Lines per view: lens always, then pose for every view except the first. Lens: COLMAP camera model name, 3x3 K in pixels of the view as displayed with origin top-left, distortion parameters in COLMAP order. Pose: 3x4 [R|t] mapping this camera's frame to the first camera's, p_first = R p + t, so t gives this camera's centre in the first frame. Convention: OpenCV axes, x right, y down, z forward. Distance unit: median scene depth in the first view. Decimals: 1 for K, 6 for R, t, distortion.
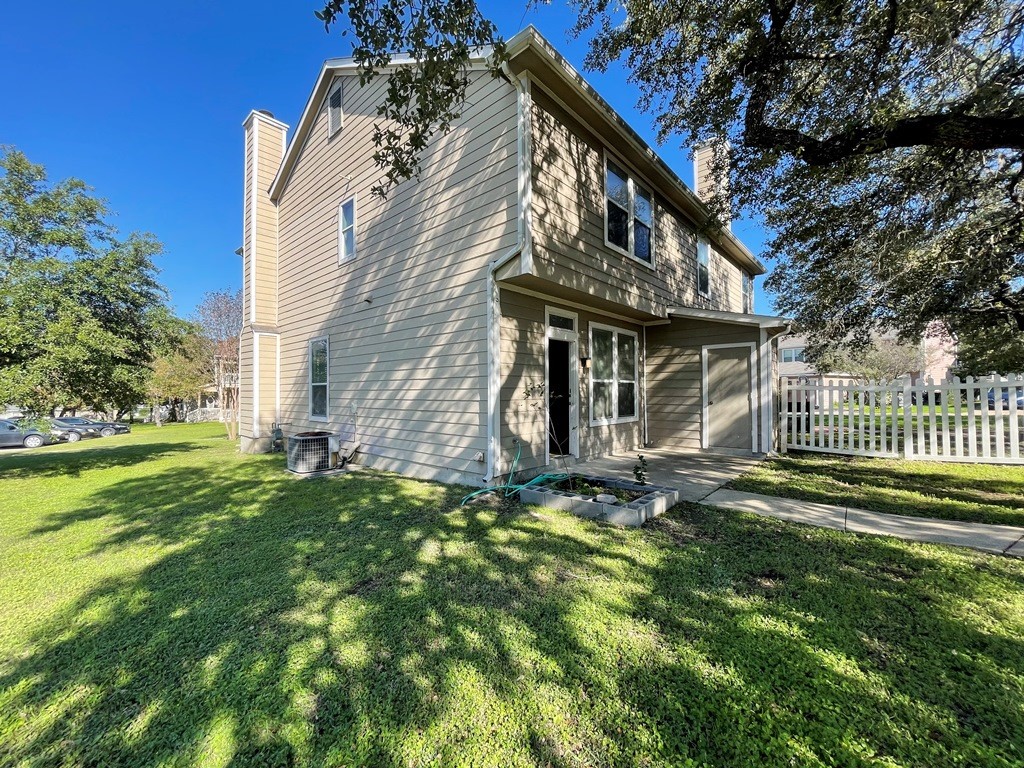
lens RADIAL K [[412.7, 0, 515.5], [0, 412.7, 385.5], [0, 0, 1]] dist [0.000625, 0.000155]
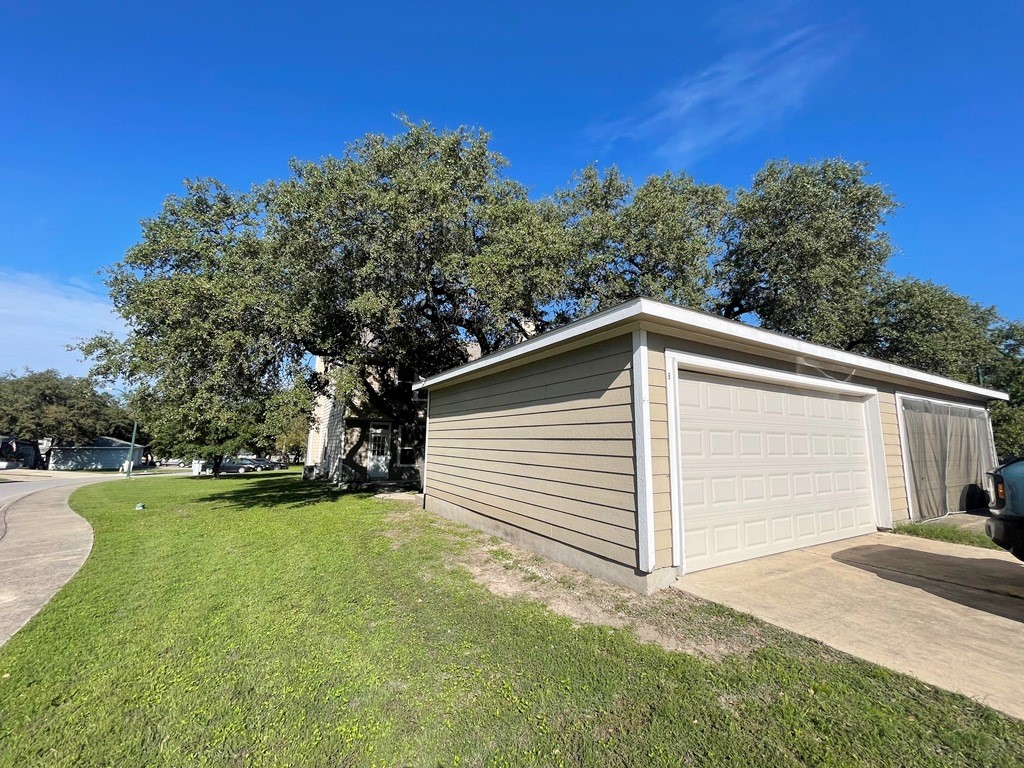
lens RADIAL K [[412.7, 0, 515.5], [0, 412.7, 385.5], [0, 0, 1]] dist [0.000625, 0.000155]
pose [[0.955253, -0.031060, -0.294154, 1.955815], [-0.007684, 0.991530, -0.129649, -0.061935], [0.295690, 0.126108, 0.946924, -1.564750]]
